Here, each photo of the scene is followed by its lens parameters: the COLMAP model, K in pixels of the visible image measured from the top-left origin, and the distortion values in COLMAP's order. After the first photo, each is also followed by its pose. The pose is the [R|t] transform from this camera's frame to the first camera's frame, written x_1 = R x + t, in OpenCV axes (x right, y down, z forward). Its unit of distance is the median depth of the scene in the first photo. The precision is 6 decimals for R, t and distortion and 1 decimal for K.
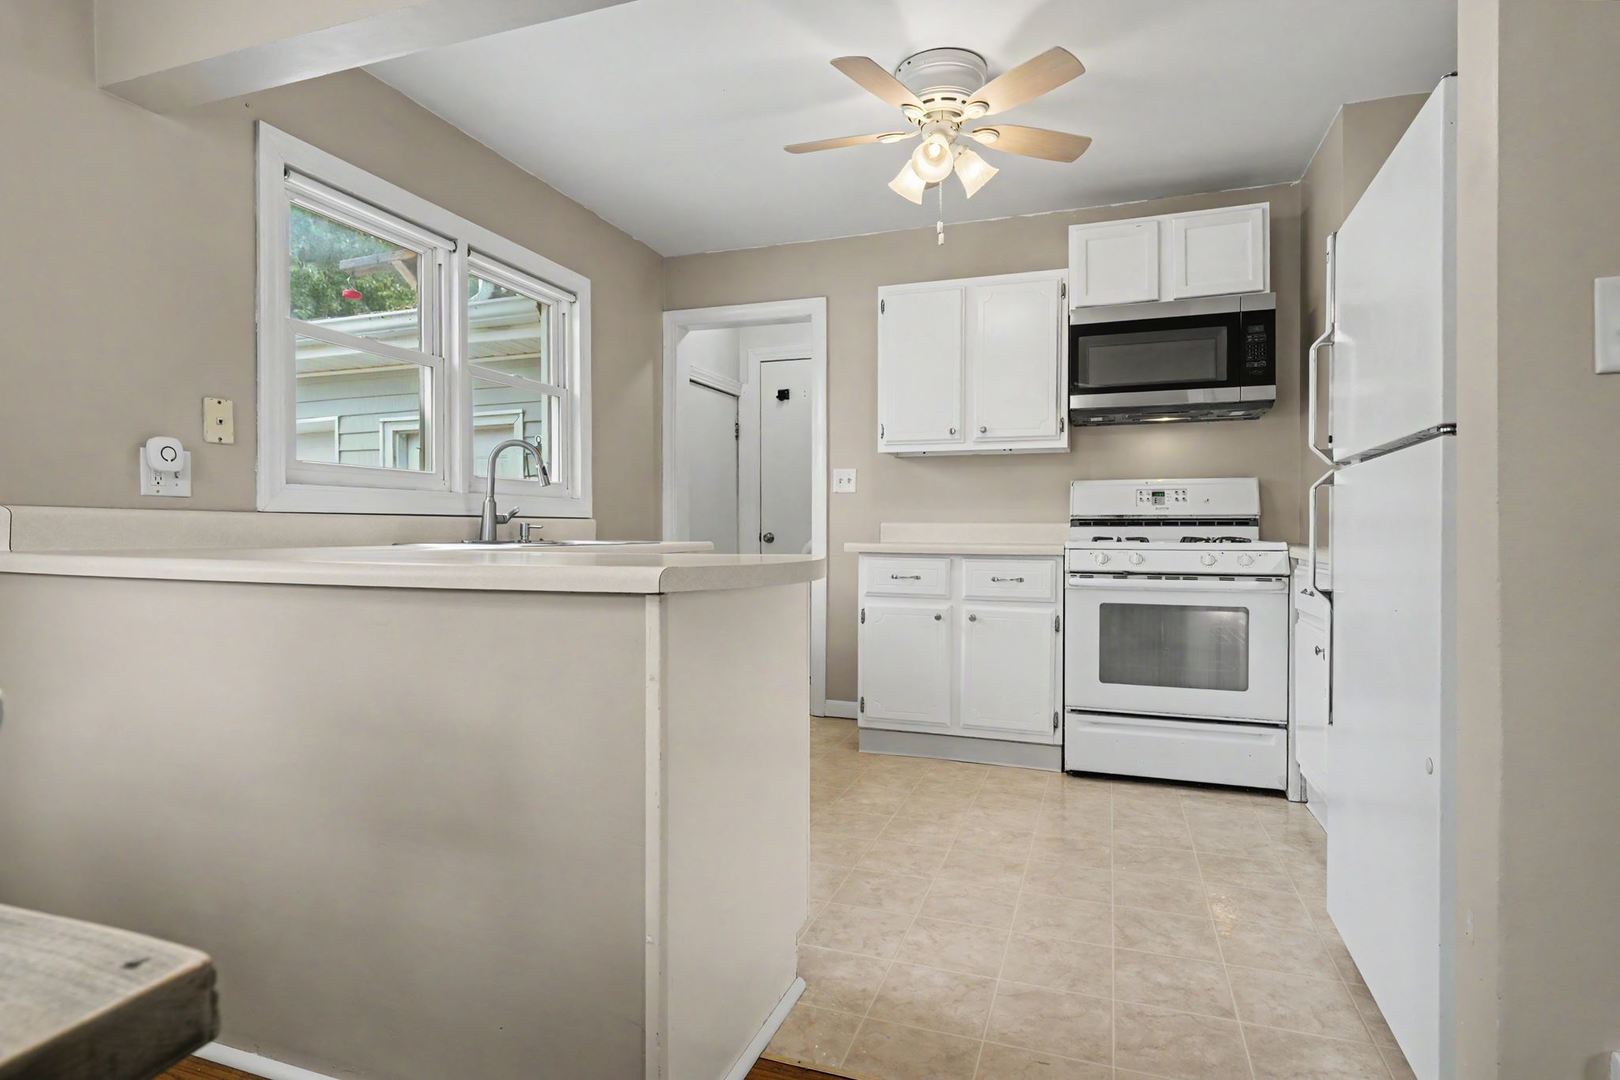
lens RADIAL K [[832.6, 0, 809.9], [0, 832.6, 535.1], [0, 0, 1]] dist [-0.002374, 0.003646]
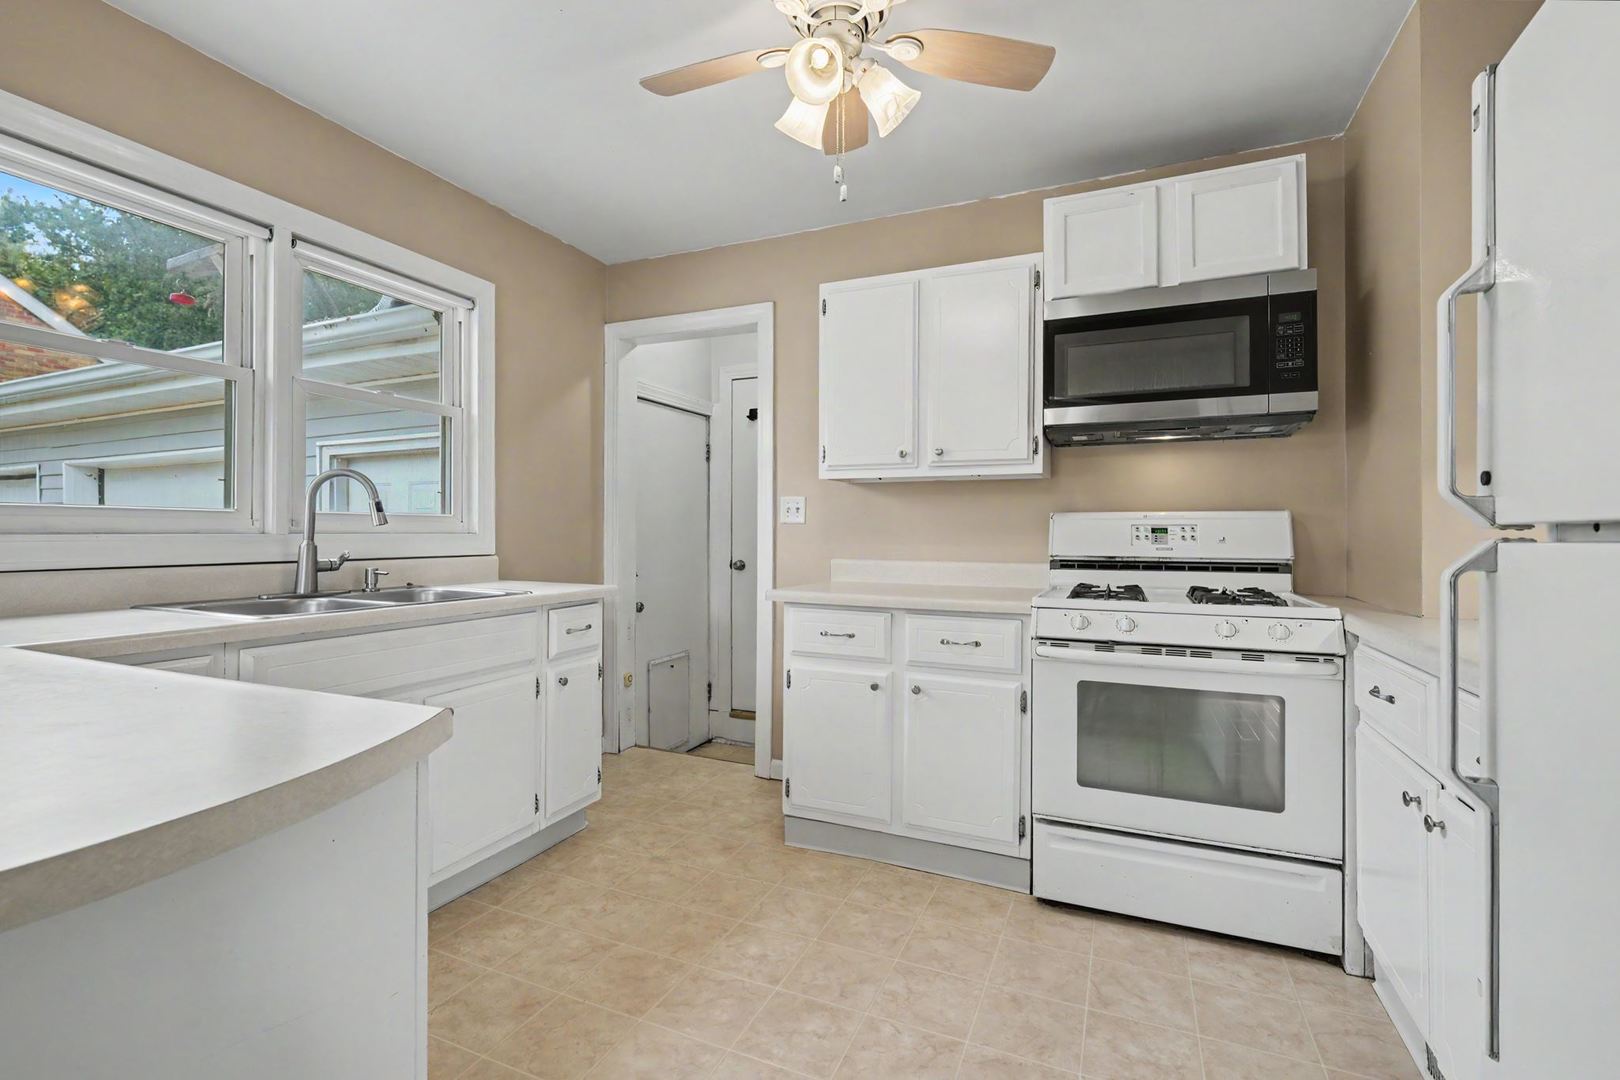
lens RADIAL K [[723.8, 0, 807.6], [0, 723.8, 528.9], [0, 0, 1]] dist [0.001963, -0.000940]
pose [[0.997421, 0.001539, -0.071757, 0.147724], [-0.002575, 0.999894, -0.014344, -0.045471], [0.071727, 0.014492, 0.997319, 0.317037]]
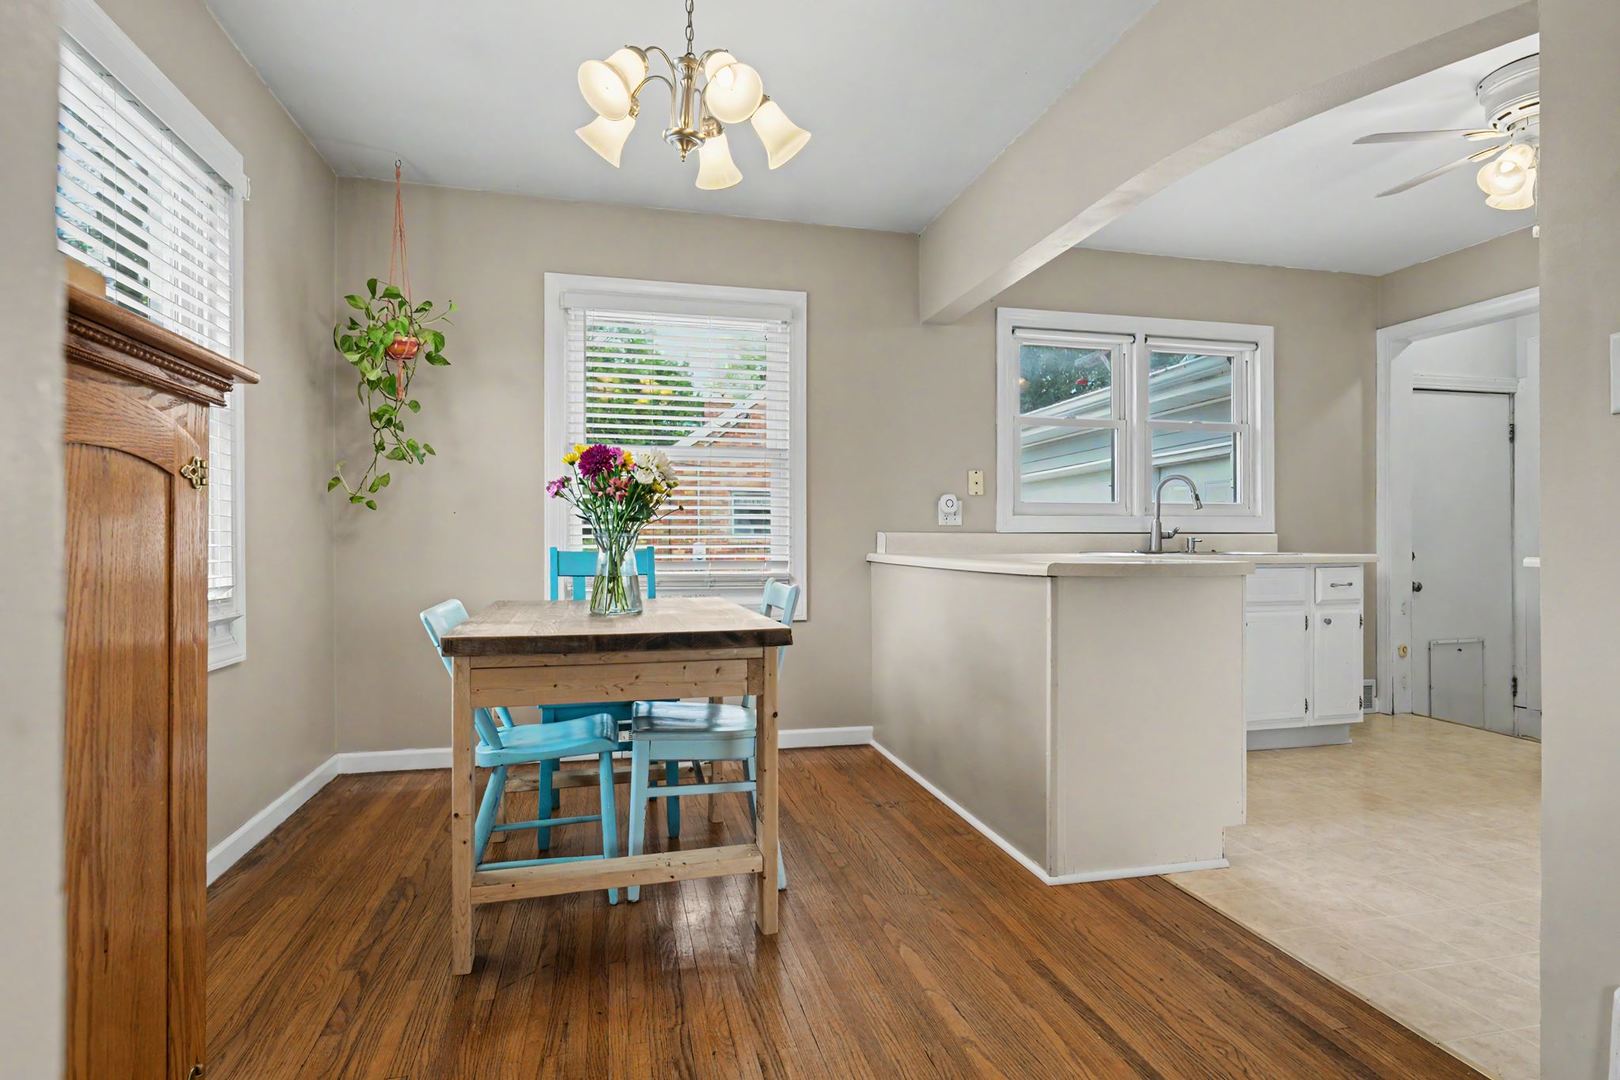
lens RADIAL K [[832.6, 0, 818.2], [0, 832.6, 543.5], [0, 0, 1]] dist [-0.002374, 0.003646]
pose [[0.555005, 0.000014, -0.831847, 0.417433], [-0.005255, 0.999980, -0.003489, 0.001521], [0.831830, 0.006308, 0.554995, -0.196180]]
